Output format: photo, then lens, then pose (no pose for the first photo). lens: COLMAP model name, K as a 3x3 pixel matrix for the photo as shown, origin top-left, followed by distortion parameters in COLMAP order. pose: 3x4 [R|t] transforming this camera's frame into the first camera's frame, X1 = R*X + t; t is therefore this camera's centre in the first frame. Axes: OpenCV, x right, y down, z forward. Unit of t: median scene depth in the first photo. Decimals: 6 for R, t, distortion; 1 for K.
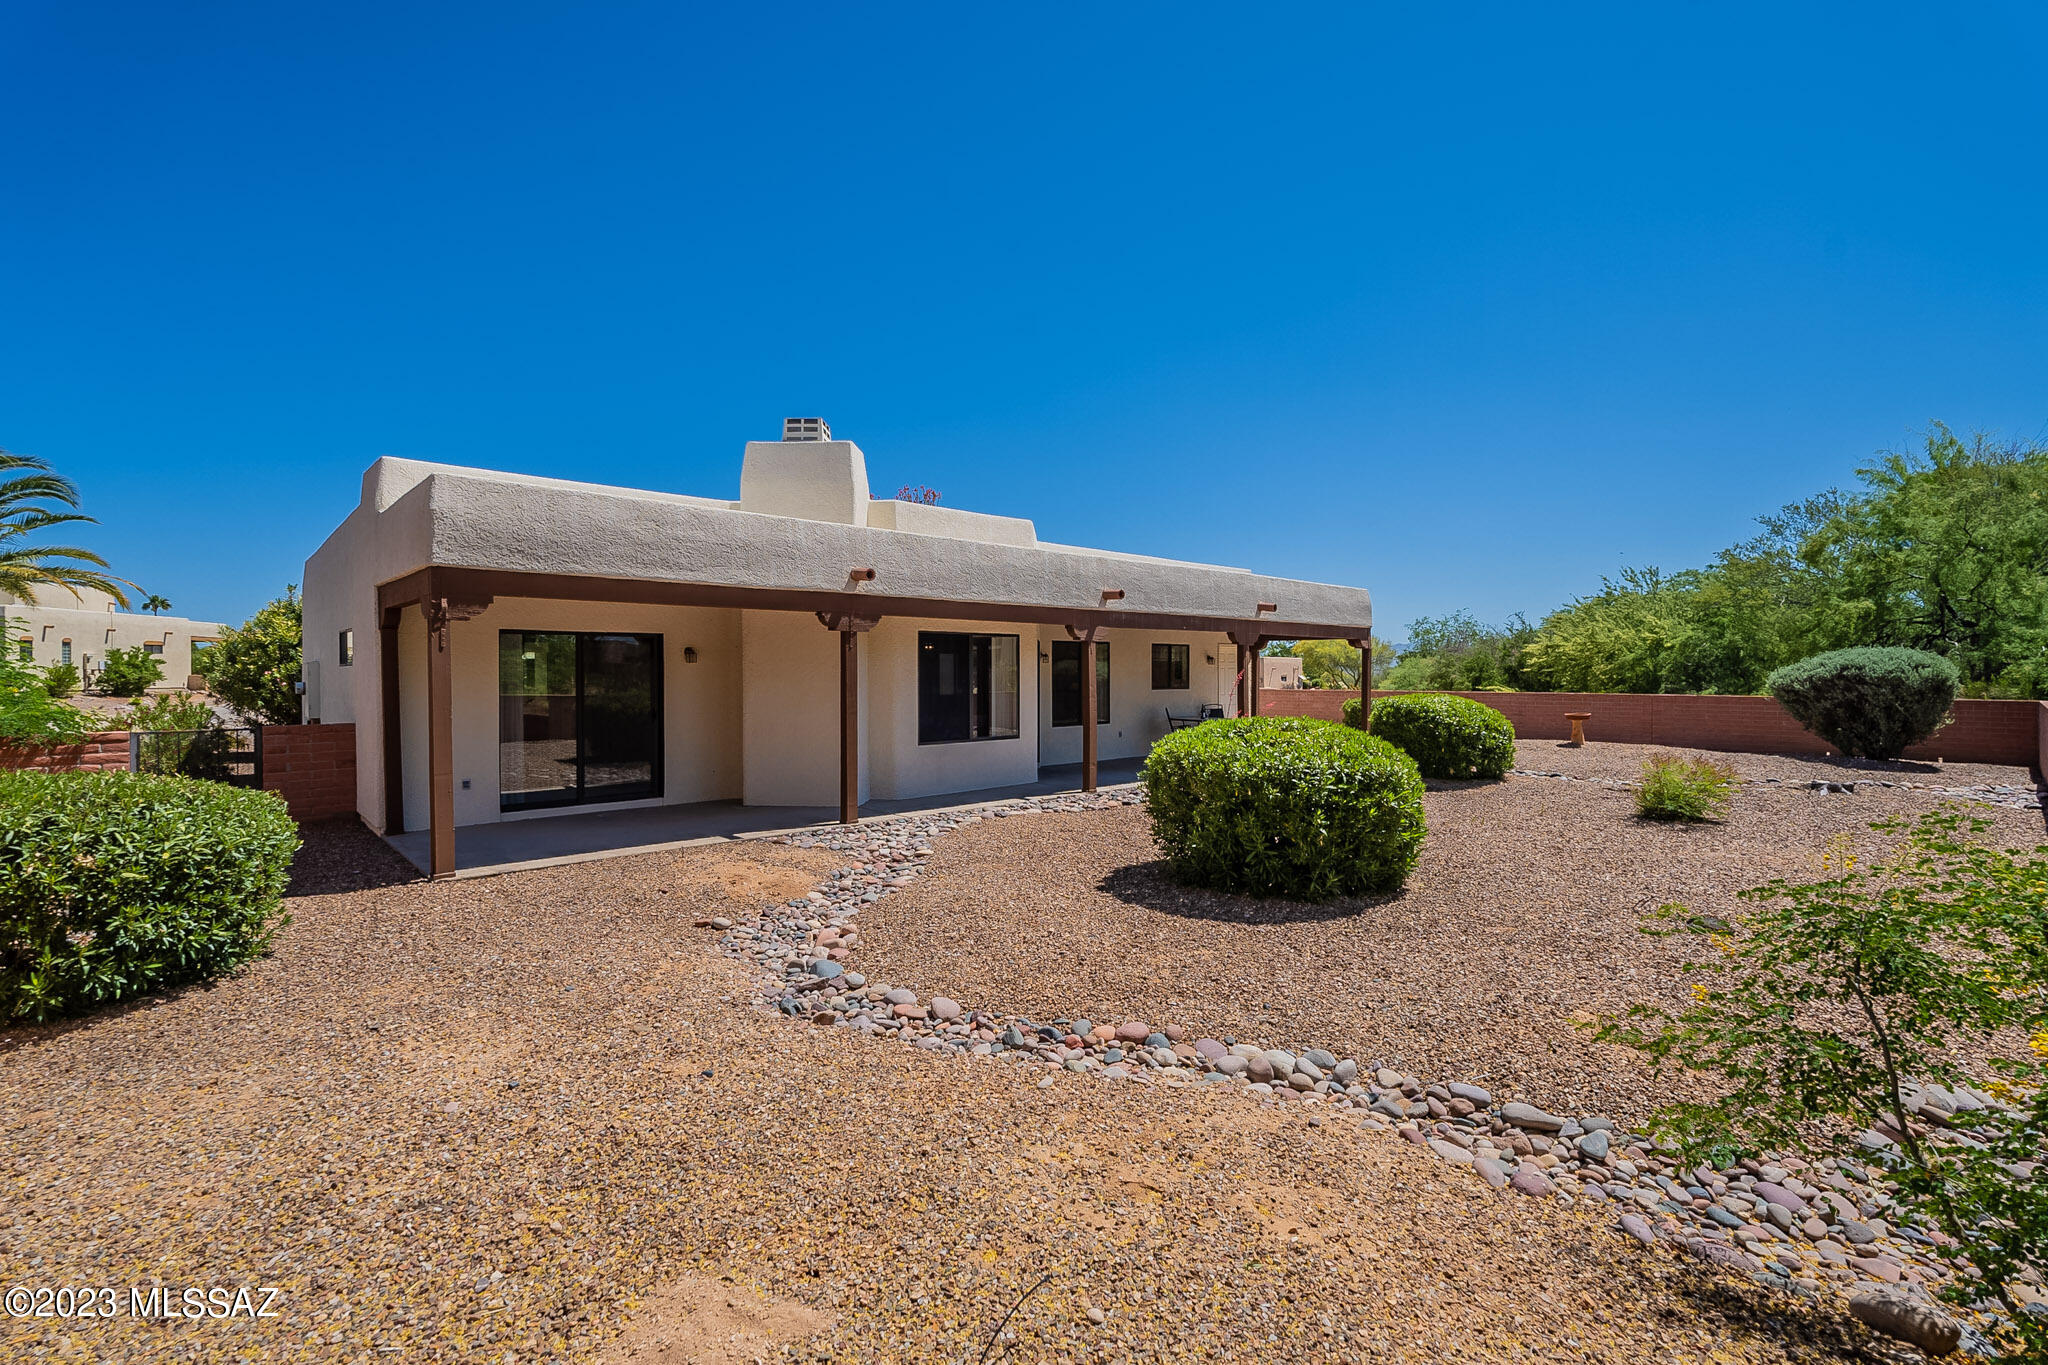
lens RADIAL K [[914.3, 0, 1024.2], [0, 914.3, 690.9], [0, 0, 1]] dist [-0.001666, -0.000314]
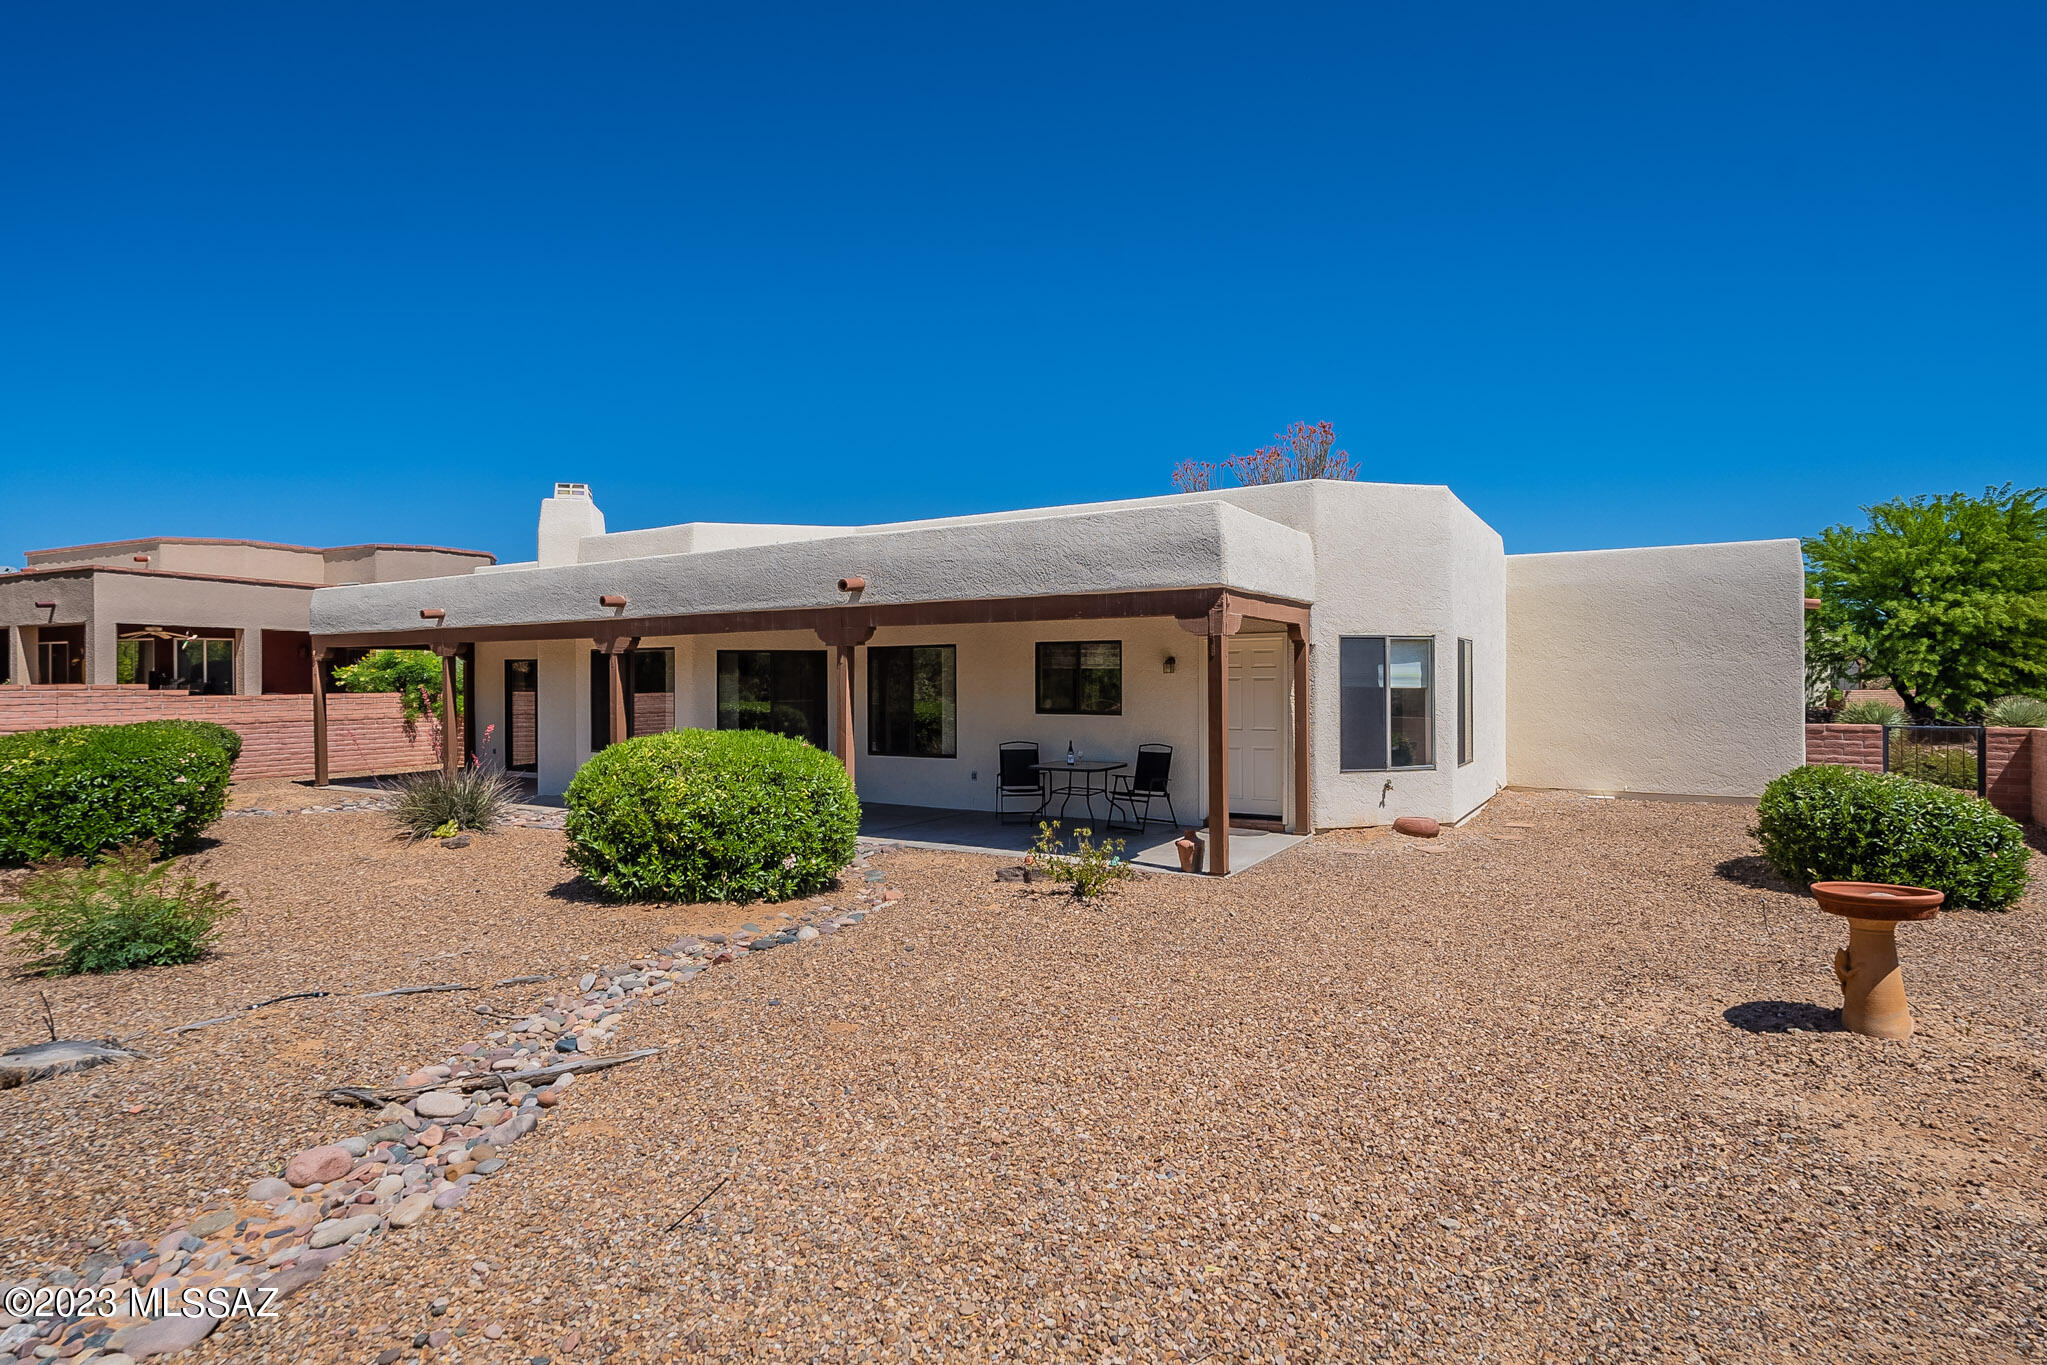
lens RADIAL K [[1078.9, 0, 1023.5], [0, 1078.9, 682.5], [0, 0, 1]] dist [0.001656, 0.000221]
pose [[0.289983, -0.005247, -0.957017, 1.480780], [-0.017321, 0.999792, -0.010730, -0.026466], [0.956875, 0.019688, 0.289832, 1.310991]]
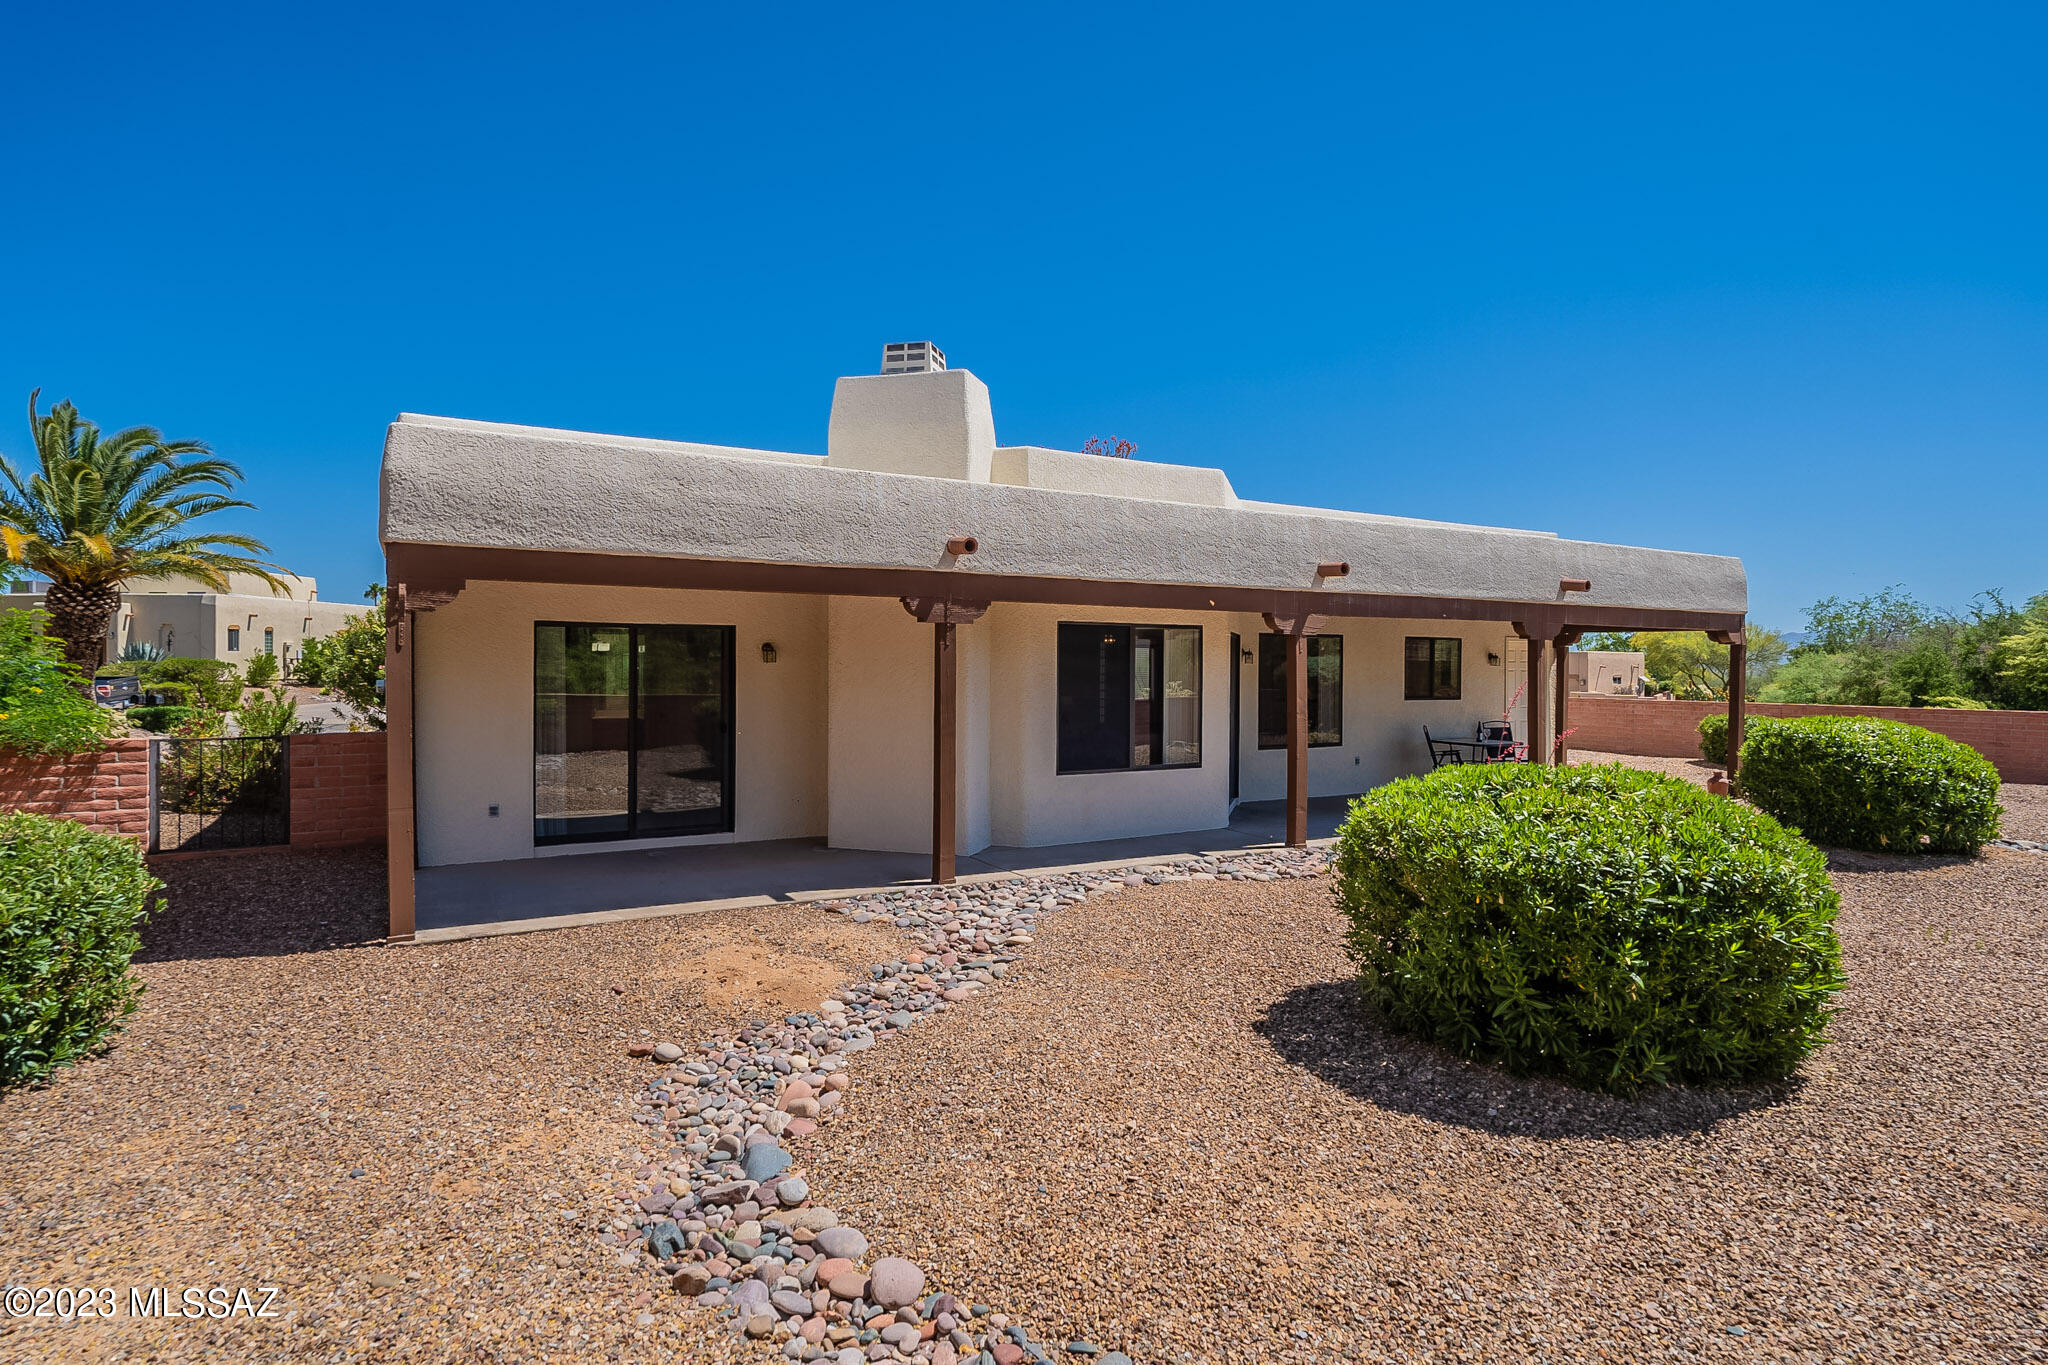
lens RADIAL K [[1079.4, 0, 1024.0], [0, 1079.4, 682.5], [0, 0, 1]] dist [0.001656, 0.000221]
pose [[0.973925, 0.011520, -0.226578, 0.066472], [-0.012592, 0.999915, -0.003290, -0.014802], [0.226521, 0.006057, 0.973987, 0.161798]]
